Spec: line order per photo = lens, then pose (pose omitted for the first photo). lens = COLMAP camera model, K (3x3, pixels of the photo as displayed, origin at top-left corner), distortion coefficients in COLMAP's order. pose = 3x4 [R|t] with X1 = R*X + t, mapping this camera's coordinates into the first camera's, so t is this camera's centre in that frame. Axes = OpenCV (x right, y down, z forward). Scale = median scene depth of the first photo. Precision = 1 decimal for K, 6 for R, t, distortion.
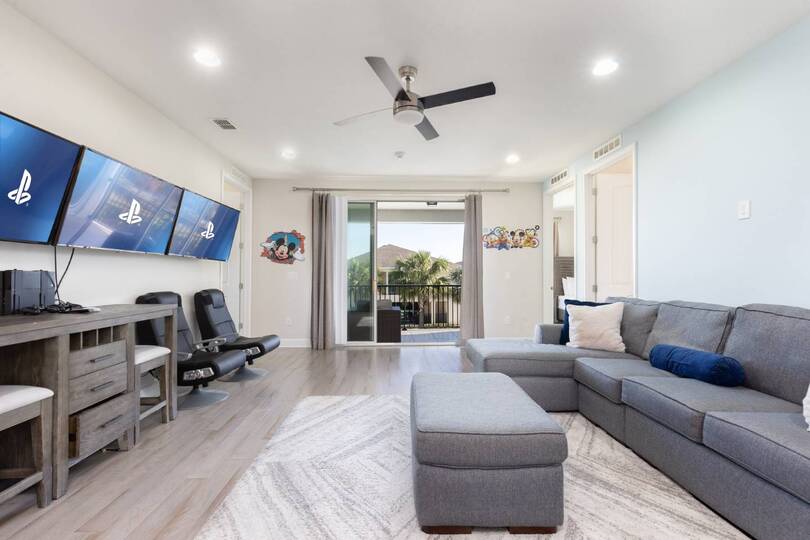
lens RADIAL K [[363.5, 0, 405.0], [0, 363.5, 270.0], [0, 0, 1]] dist [0.000255, 0.000041]
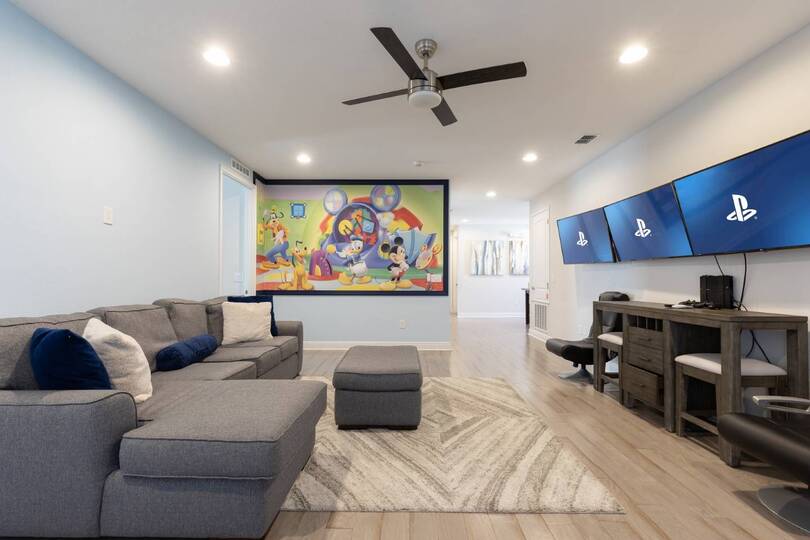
lens RADIAL K [[363.5, 0, 405.0], [0, 363.5, 270.0], [0, 0, 1]] dist [0.000255, 0.000041]
pose [[-0.999148, -0.002680, 0.041190, 0.025816], [-0.003994, 0.999484, -0.031858, 0.024703], [-0.041084, -0.031995, -0.998643, 2.139106]]
